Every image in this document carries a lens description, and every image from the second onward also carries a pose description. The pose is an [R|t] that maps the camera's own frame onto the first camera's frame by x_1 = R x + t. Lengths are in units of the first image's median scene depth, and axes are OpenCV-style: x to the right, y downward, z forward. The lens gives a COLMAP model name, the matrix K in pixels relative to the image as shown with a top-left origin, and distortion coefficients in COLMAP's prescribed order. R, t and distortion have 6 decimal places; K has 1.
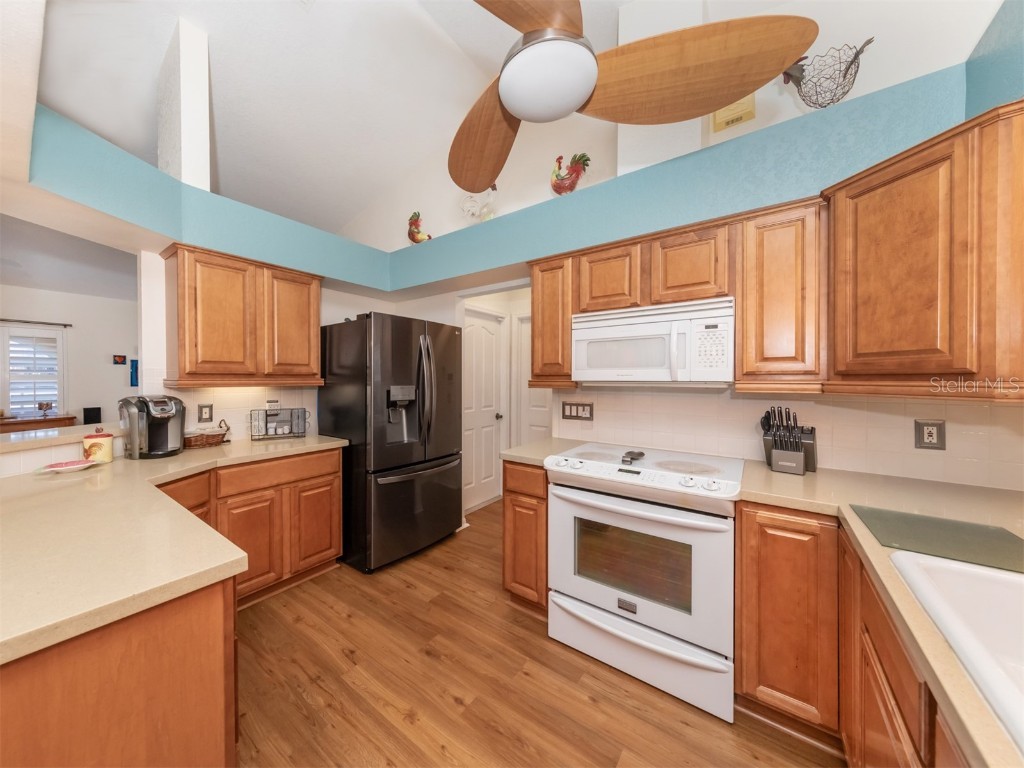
lens RADIAL K [[359.7, 0, 467.1], [0, 359.7, 381.5], [0, 0, 1]] dist [0.003320, -0.000302]
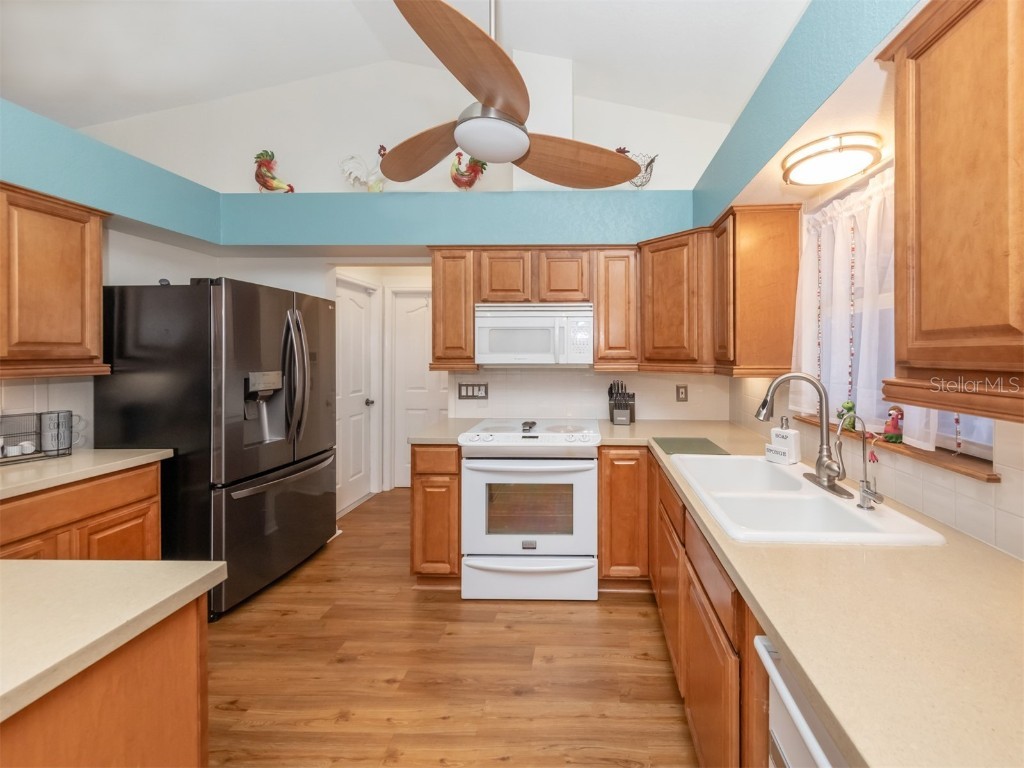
lens RADIAL K [[412.0, 0, 572.0], [0, 412.0, 354.0], [0, 0, 1]] dist [-0.000770, -0.000248]
pose [[0.797422, -0.002464, 0.603418, -0.220607], [0.005793, 0.999977, -0.003572, -0.024345], [-0.603395, 0.006344, 0.797417, -0.171653]]
